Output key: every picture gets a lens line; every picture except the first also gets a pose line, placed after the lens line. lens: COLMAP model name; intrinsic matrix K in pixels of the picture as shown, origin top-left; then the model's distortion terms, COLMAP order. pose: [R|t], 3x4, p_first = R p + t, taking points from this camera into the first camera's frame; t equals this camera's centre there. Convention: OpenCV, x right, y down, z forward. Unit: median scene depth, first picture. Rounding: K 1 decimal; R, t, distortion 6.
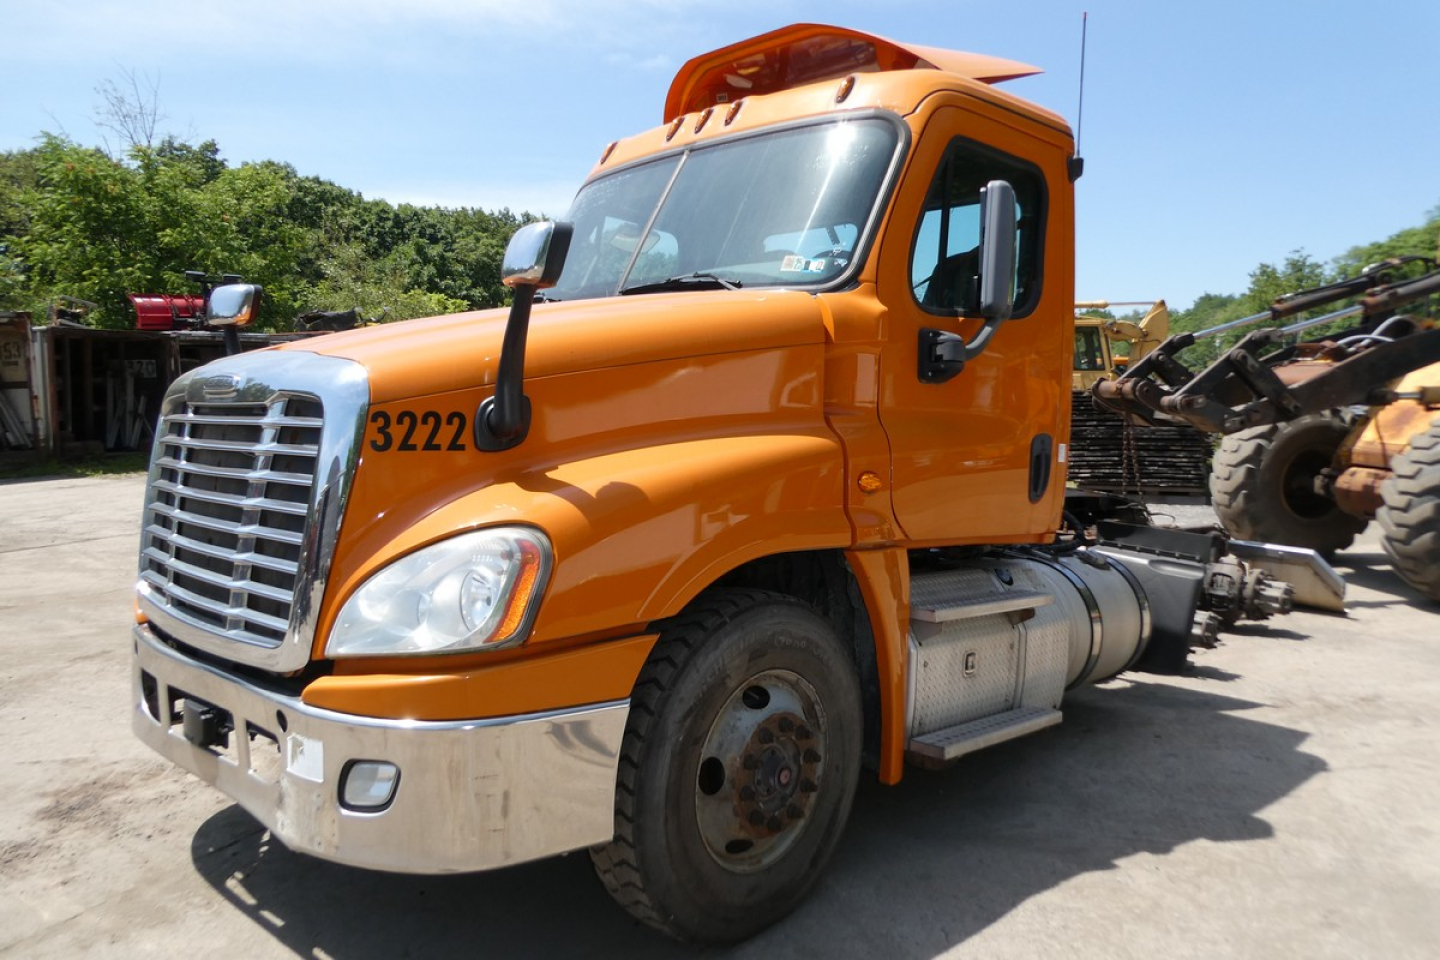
lens RADIAL K [[1035.1, 0, 732.9], [0, 1035.1, 480.5], [0, 0, 1]] dist [0.007393, -0.002900]
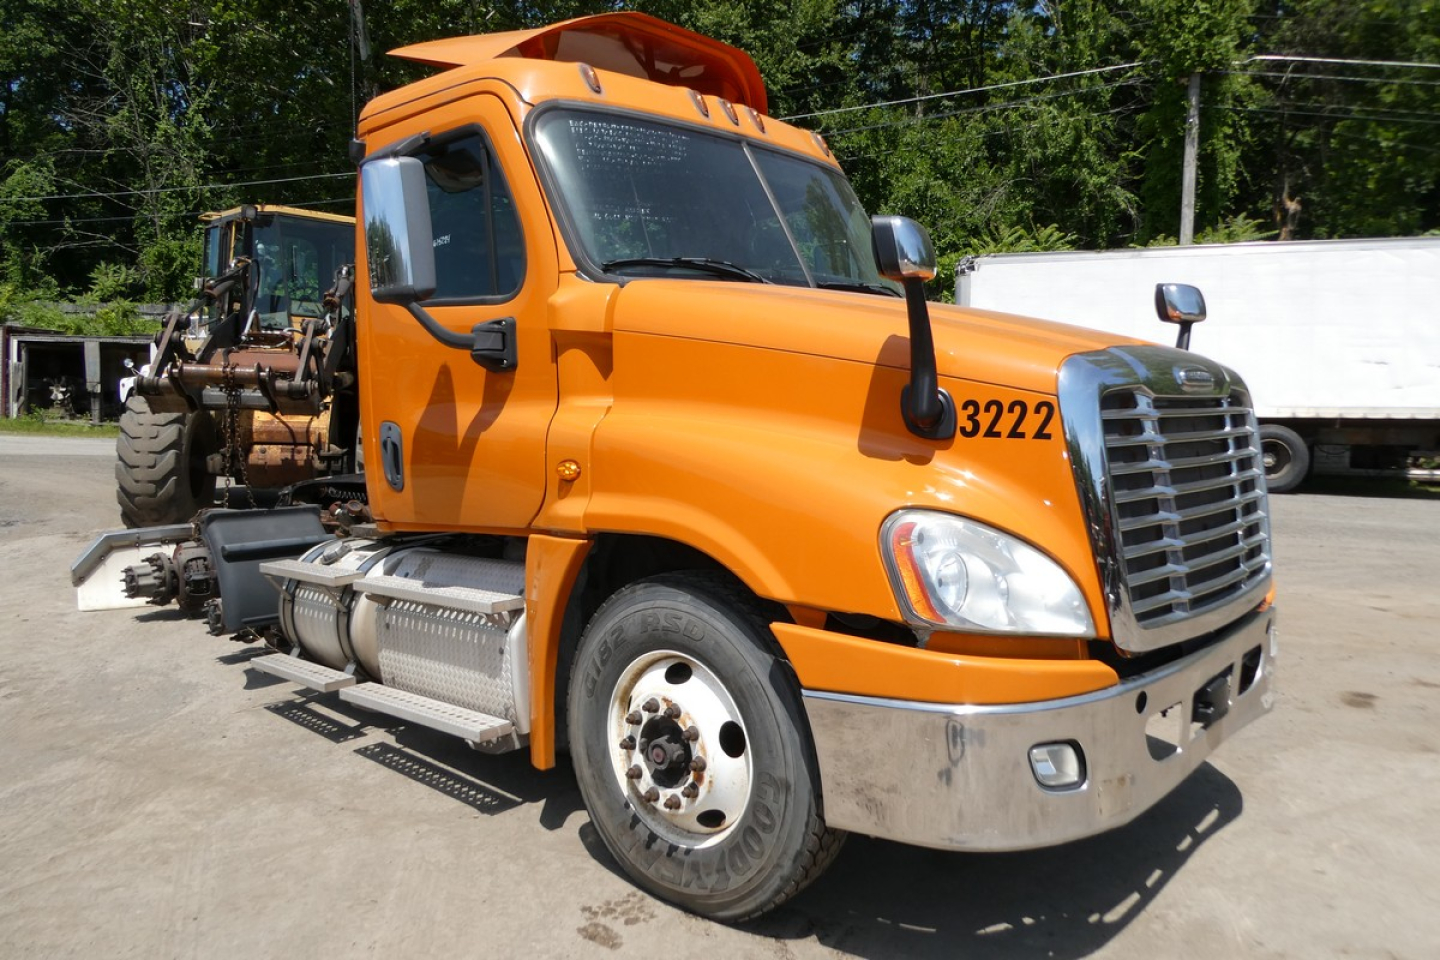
lens RADIAL K [[1035.1, 0, 732.9], [0, 1035.1, 480.5], [0, 0, 1]] dist [0.007393, -0.002900]
pose [[-0.064547, -0.067277, 0.995644, -1.313173], [0.052356, 0.996122, 0.070704, -0.073930], [-0.996540, 0.056692, -0.060774, 1.335403]]
